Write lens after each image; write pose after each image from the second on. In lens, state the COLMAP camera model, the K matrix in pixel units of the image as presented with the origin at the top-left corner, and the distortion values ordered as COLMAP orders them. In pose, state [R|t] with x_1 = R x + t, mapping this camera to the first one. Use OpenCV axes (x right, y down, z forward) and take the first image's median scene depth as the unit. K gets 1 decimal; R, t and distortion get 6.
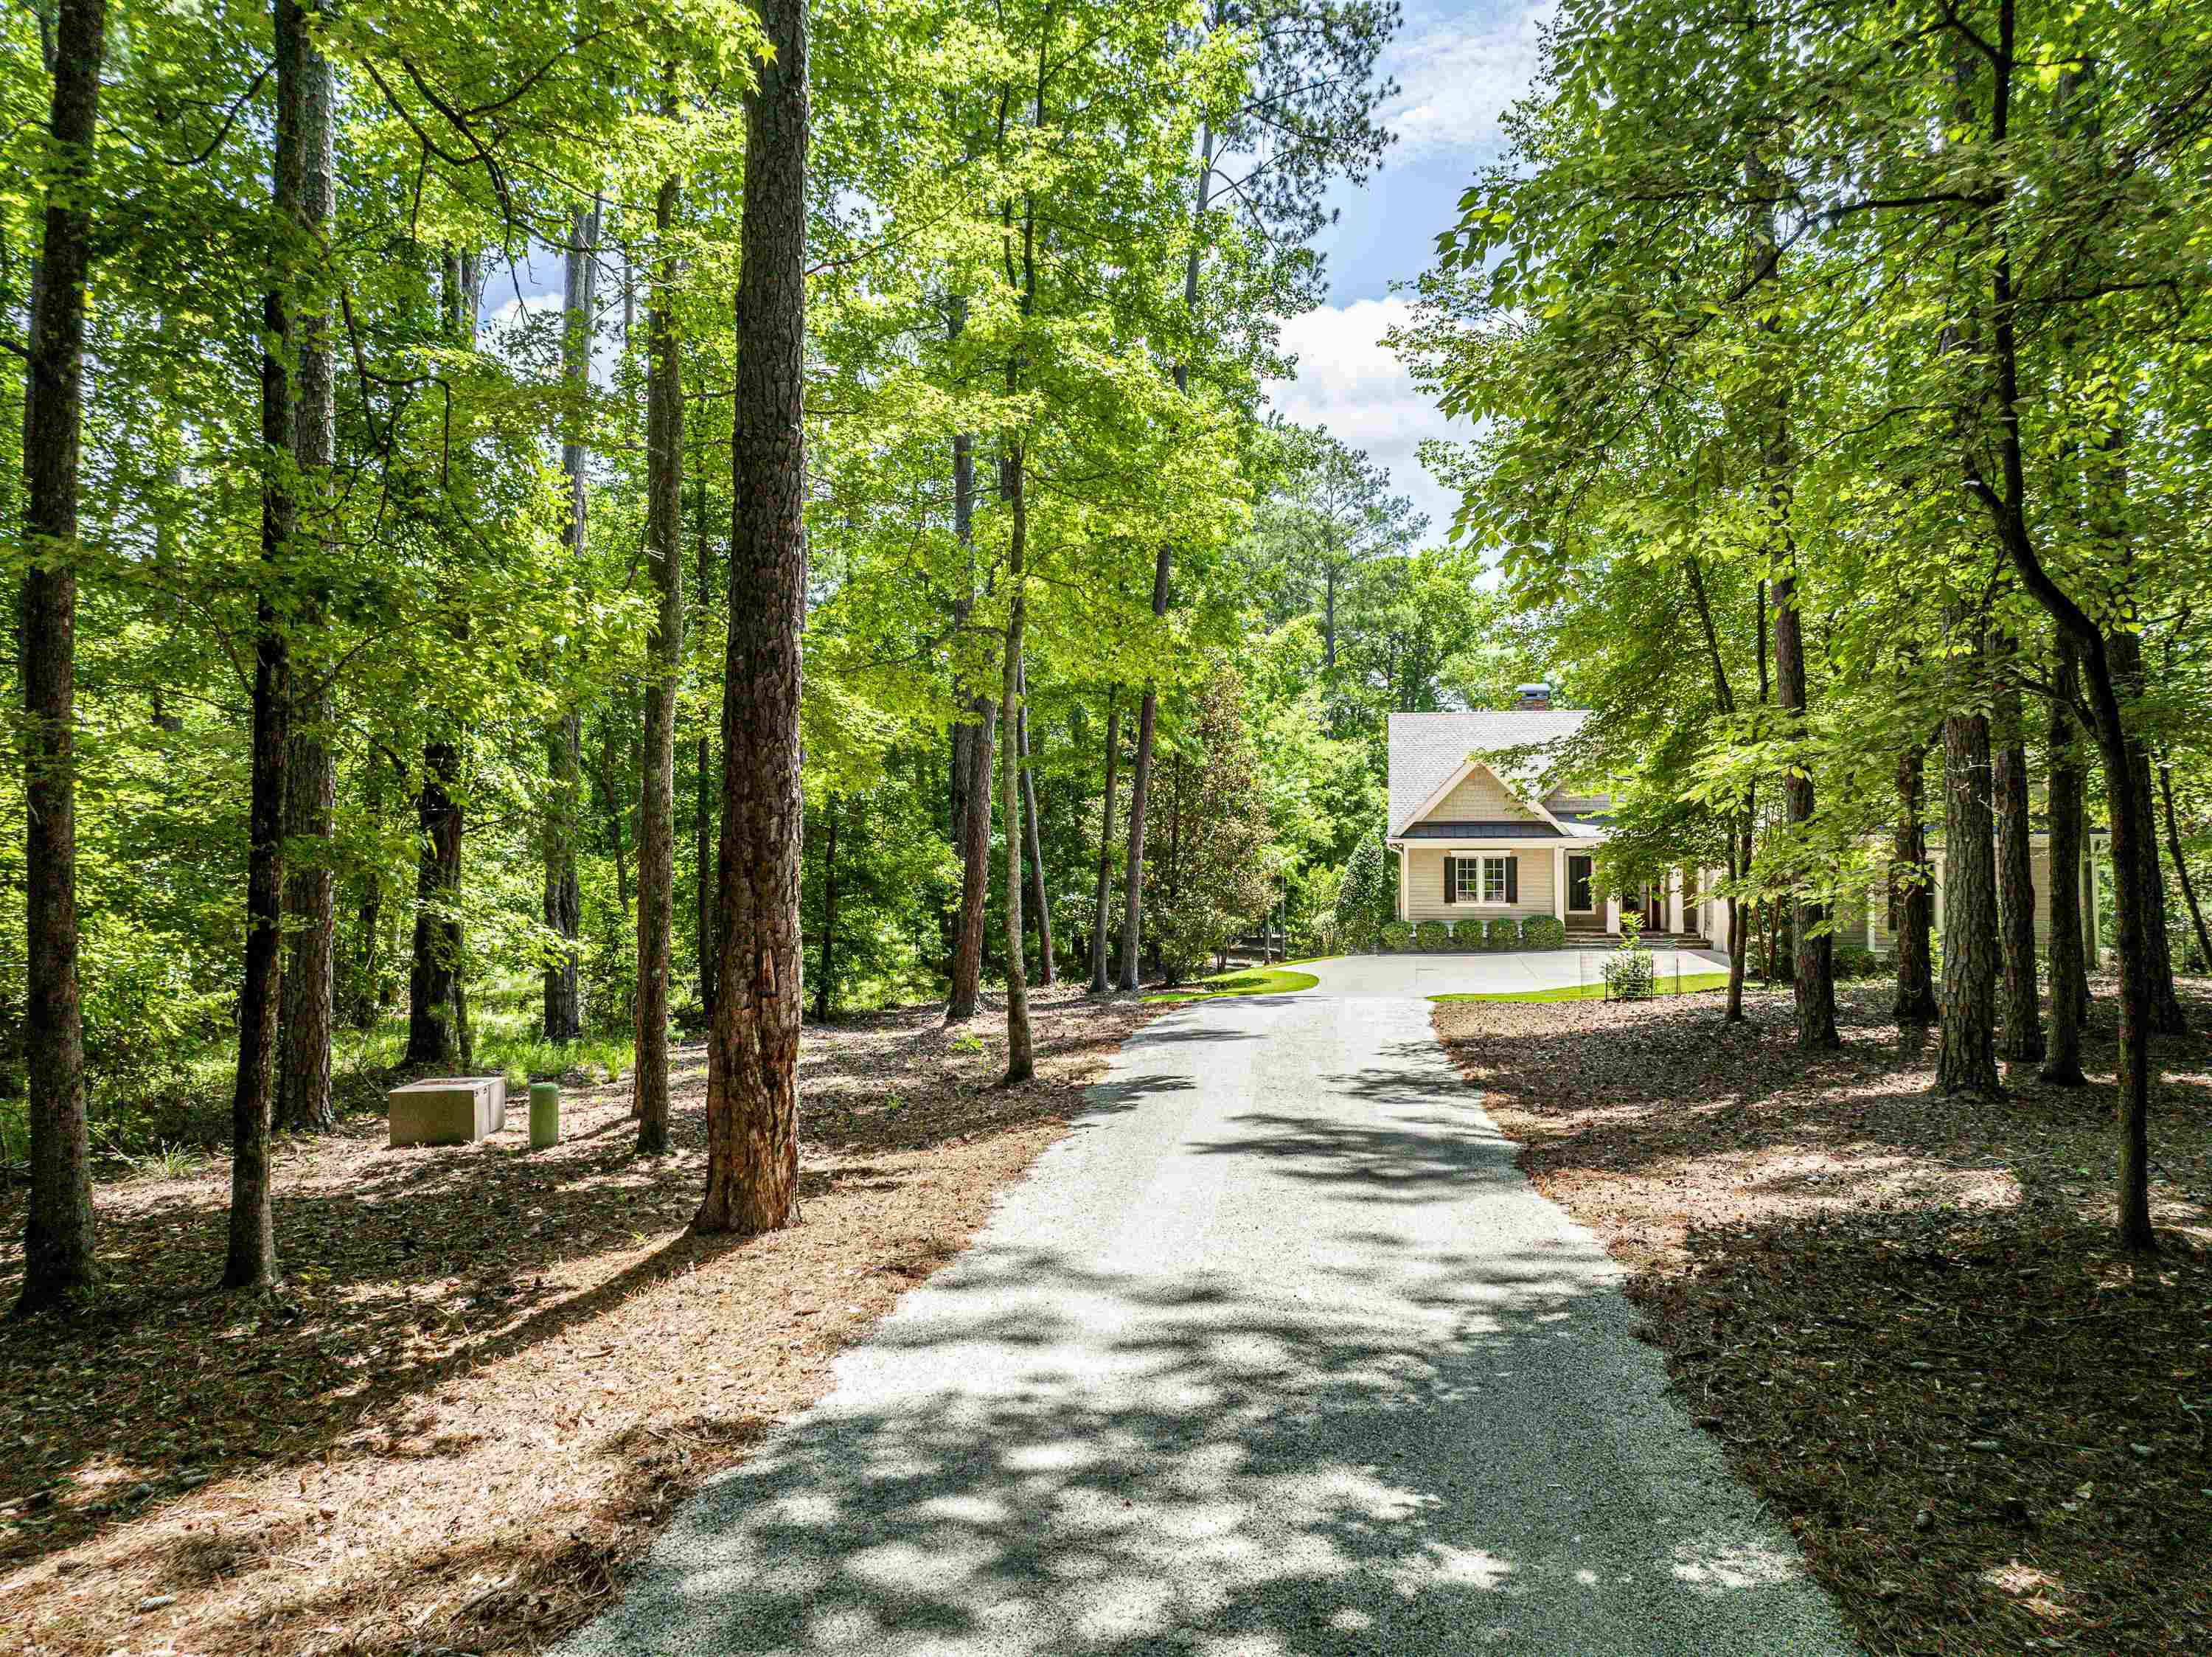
lens RADIAL K [[1588.3, 0, 1106.0], [0, 1588.3, 828.5], [0, 0, 1]] dist [-0.033901, 0.004666]
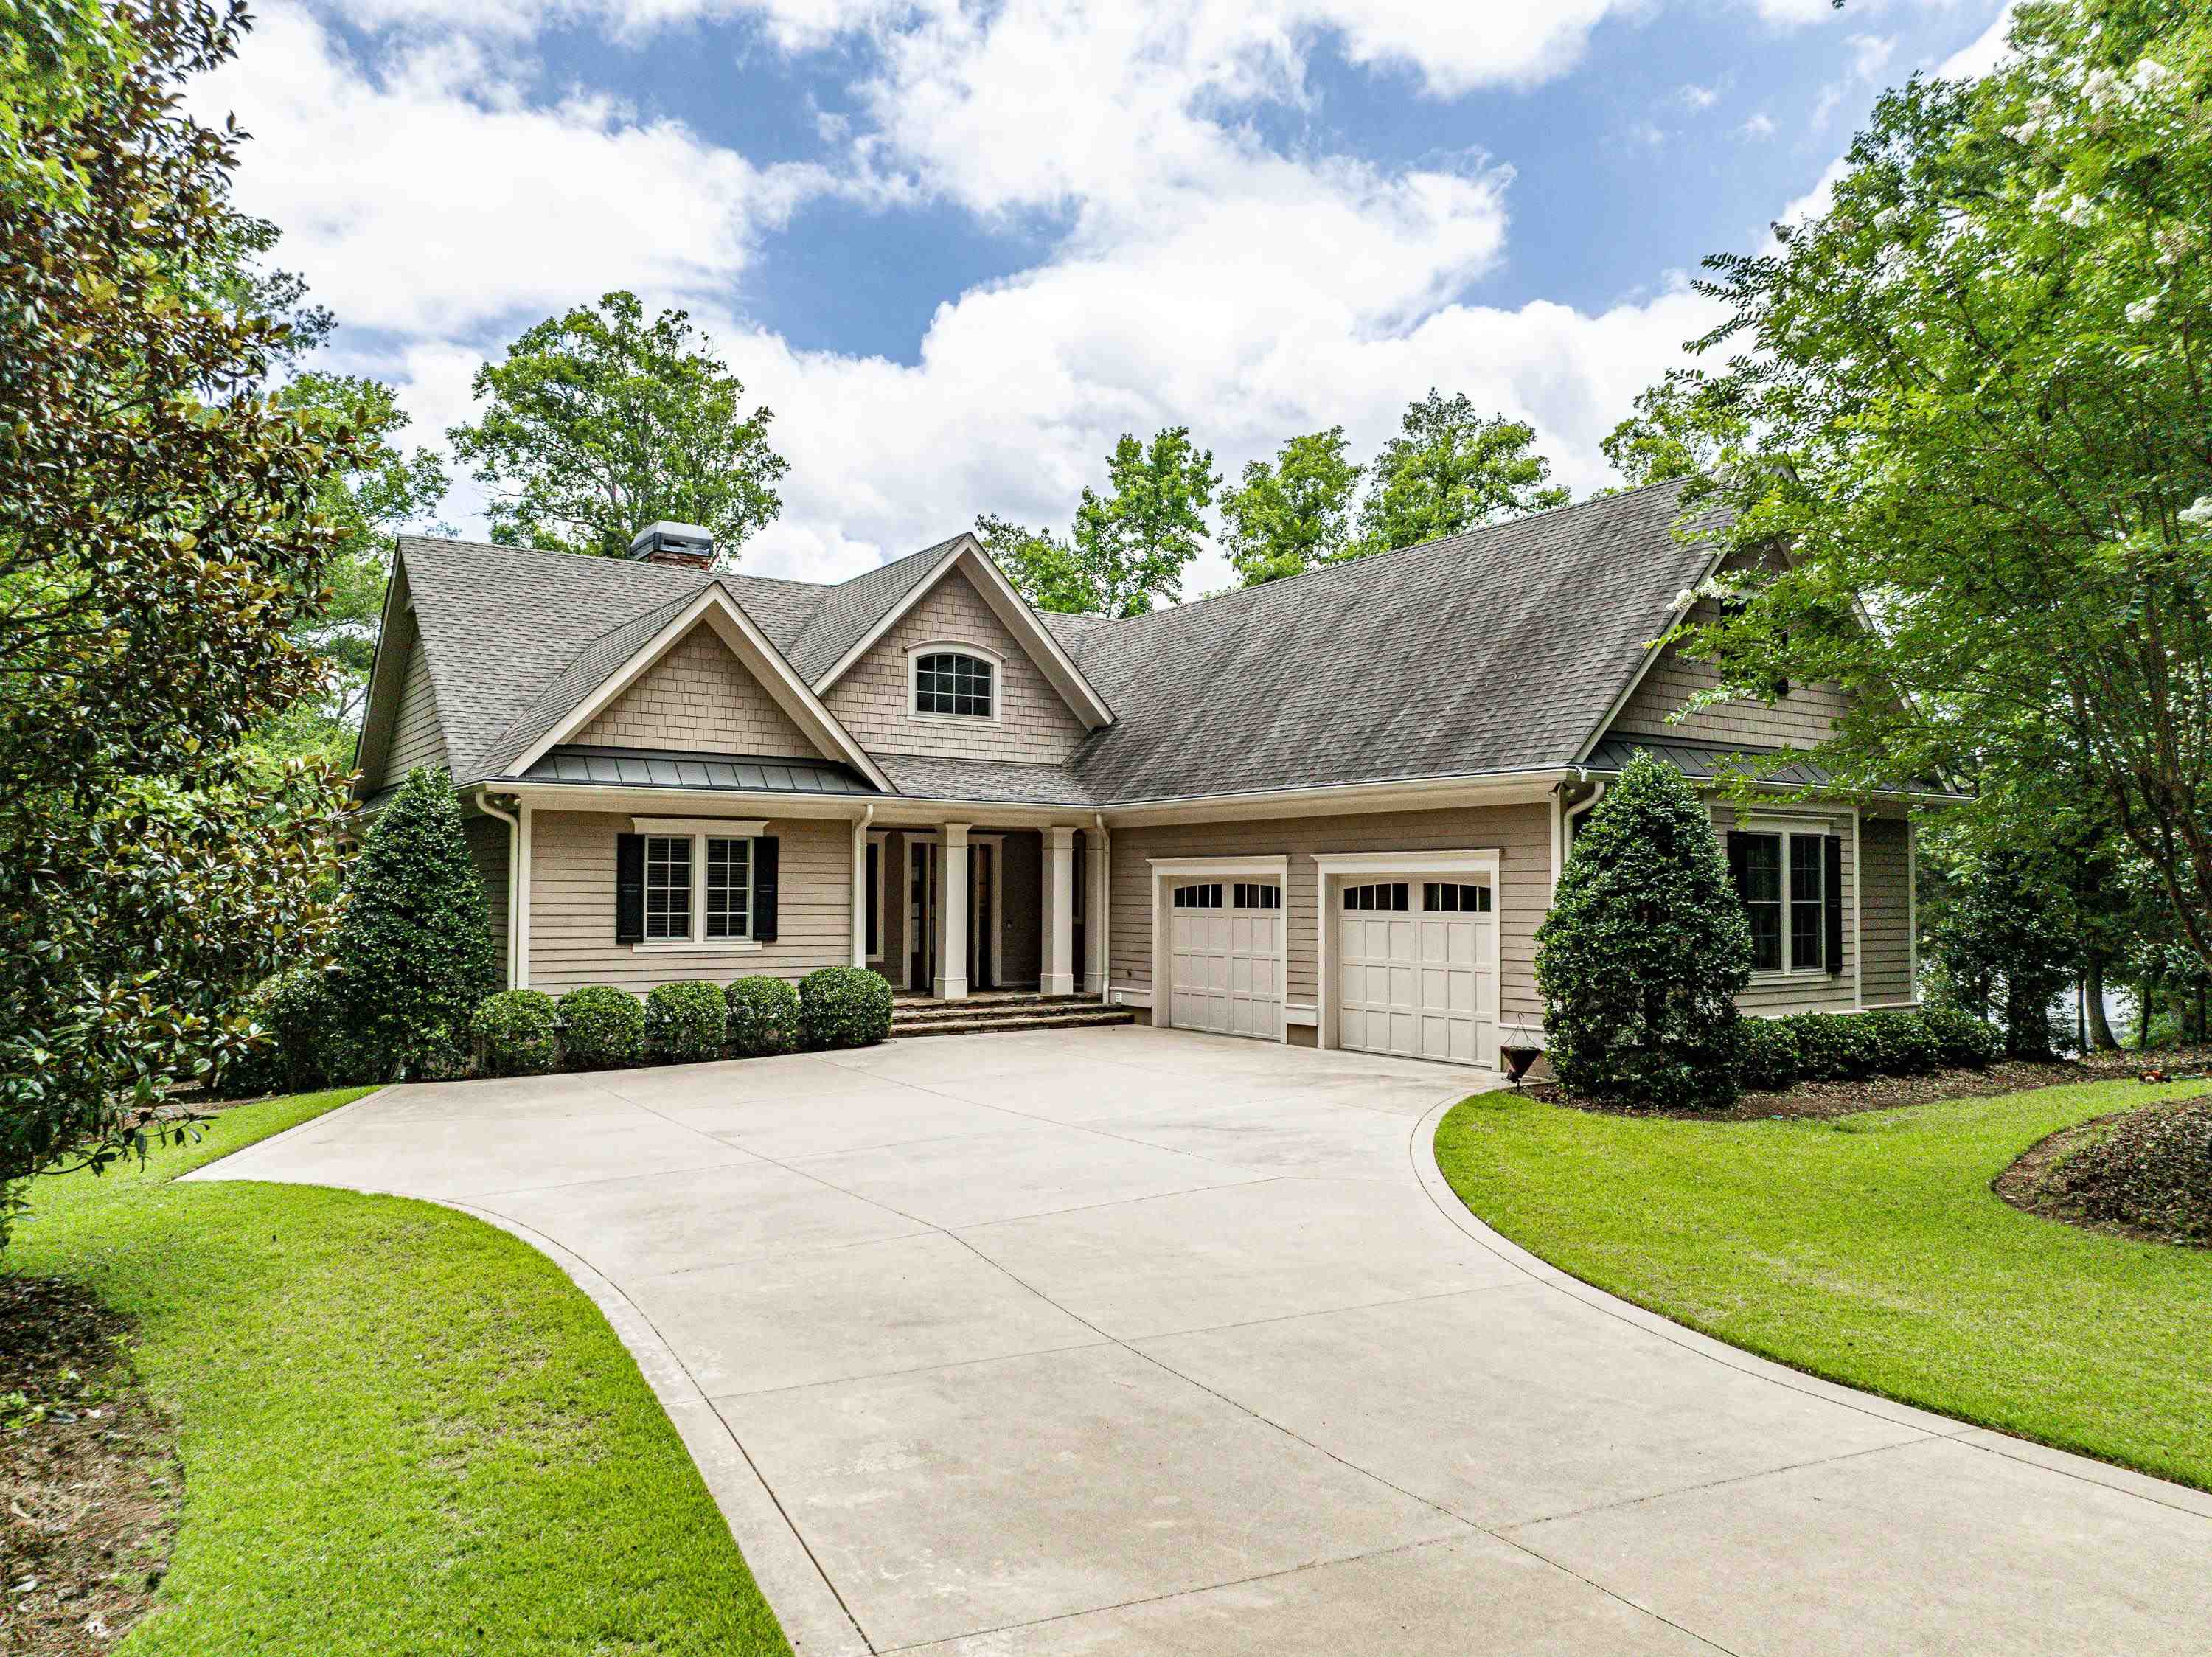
lens RADIAL K [[1588.3, 0, 1106.0], [0, 1588.3, 828.5], [0, 0, 1]] dist [-0.033901, 0.004666]
pose [[0.722702, 0.032228, 0.690408, 0.017055], [-0.008642, 0.999256, -0.037598, 0.031592], [-0.691106, 0.021206, 0.722443, 0.608267]]
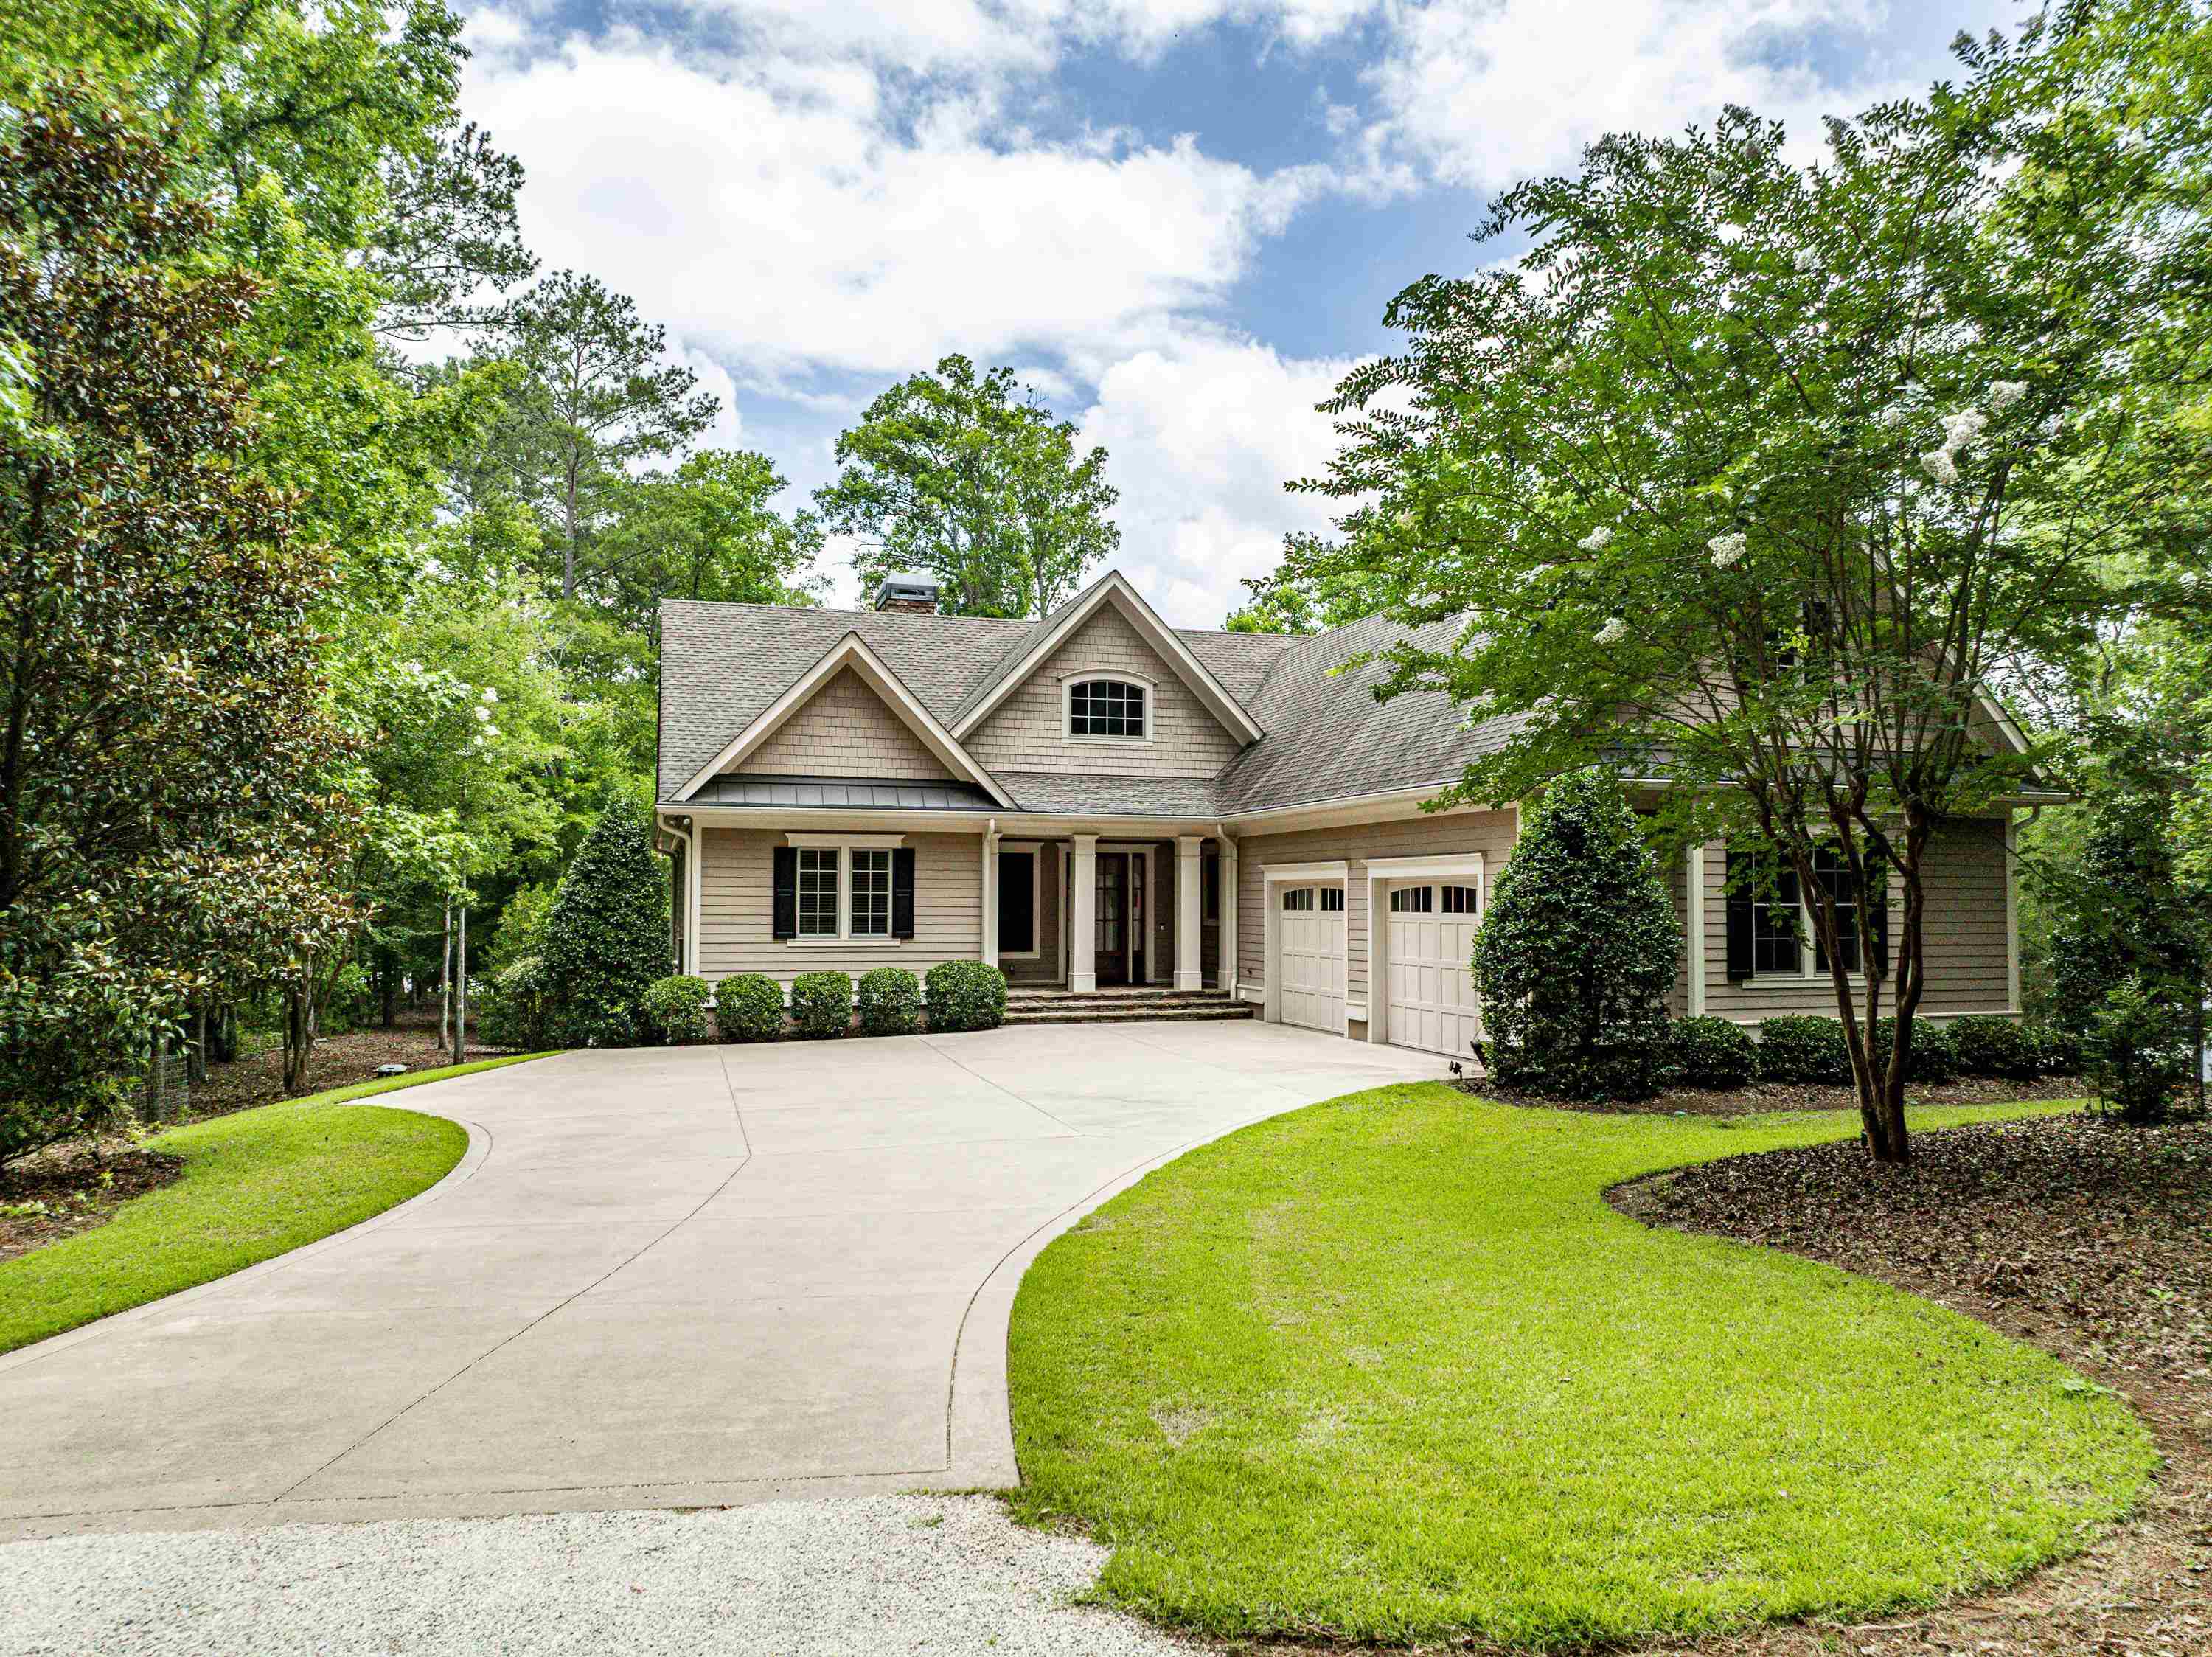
lens RADIAL K [[1596.6, 0, 1106.0], [0, 1596.6, 828.5], [0, 0, 1]] dist [-0.008633, 0.001855]
pose [[0.897541, 0.025322, 0.440203, 0.085320], [-0.007931, 0.999115, -0.041303, 0.032535], [-0.440860, 0.033579, 0.896948, 0.501113]]
